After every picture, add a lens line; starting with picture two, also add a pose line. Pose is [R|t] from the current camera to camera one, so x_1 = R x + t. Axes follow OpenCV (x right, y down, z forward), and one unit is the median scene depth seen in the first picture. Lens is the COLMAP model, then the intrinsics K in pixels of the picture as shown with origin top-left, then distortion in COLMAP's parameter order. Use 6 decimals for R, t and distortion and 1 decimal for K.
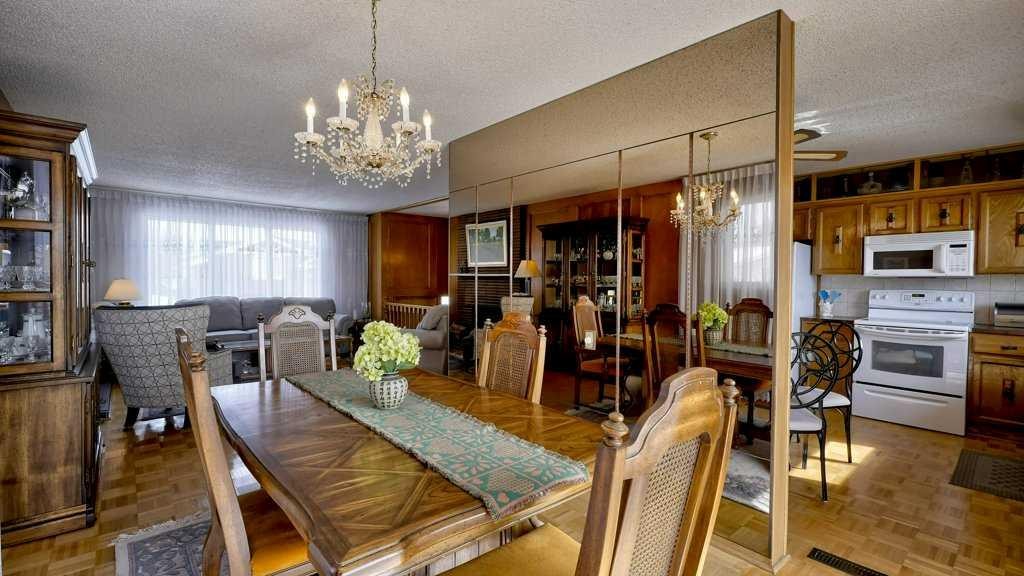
lens RADIAL K [[460.0, 0, 513.9], [0, 460.0, 284.7], [0, 0, 1]] dist [-0.006274, 0.003376]
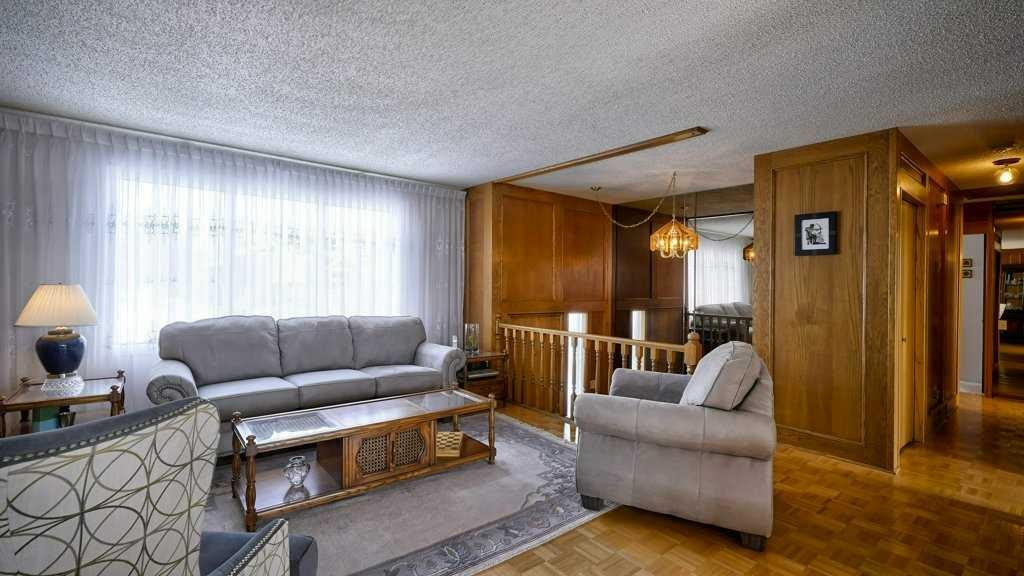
lens RADIAL K [[460.0, 0, 520.6], [0, 460.0, 285.6], [0, 0, 1]] dist [-0.006274, 0.003376]
pose [[0.999837, 0.009905, -0.015116, -1.728773], [-0.010059, 0.999898, -0.010147, -0.059239], [0.015014, 0.010297, 0.999834, 2.620332]]
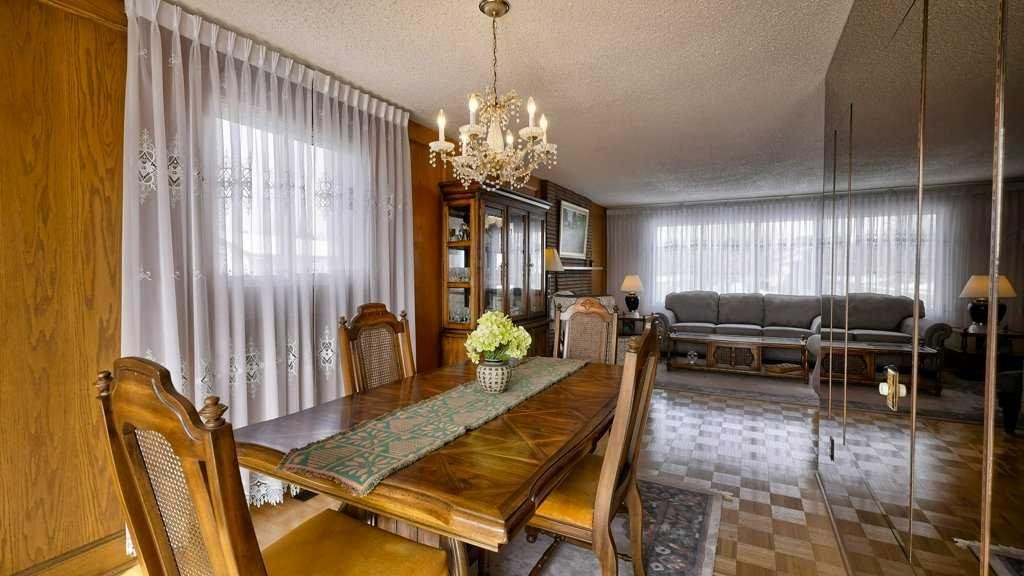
lens RADIAL K [[460.0, 0, 513.8], [0, 460.0, 284.3], [0, 0, 1]] dist [-0.006274, 0.003376]
pose [[0.367281, 0.015486, -0.929981, 1.282918], [-0.008584, 0.999875, 0.013260, 0.001774], [0.930071, 0.003112, 0.367368, 1.110002]]
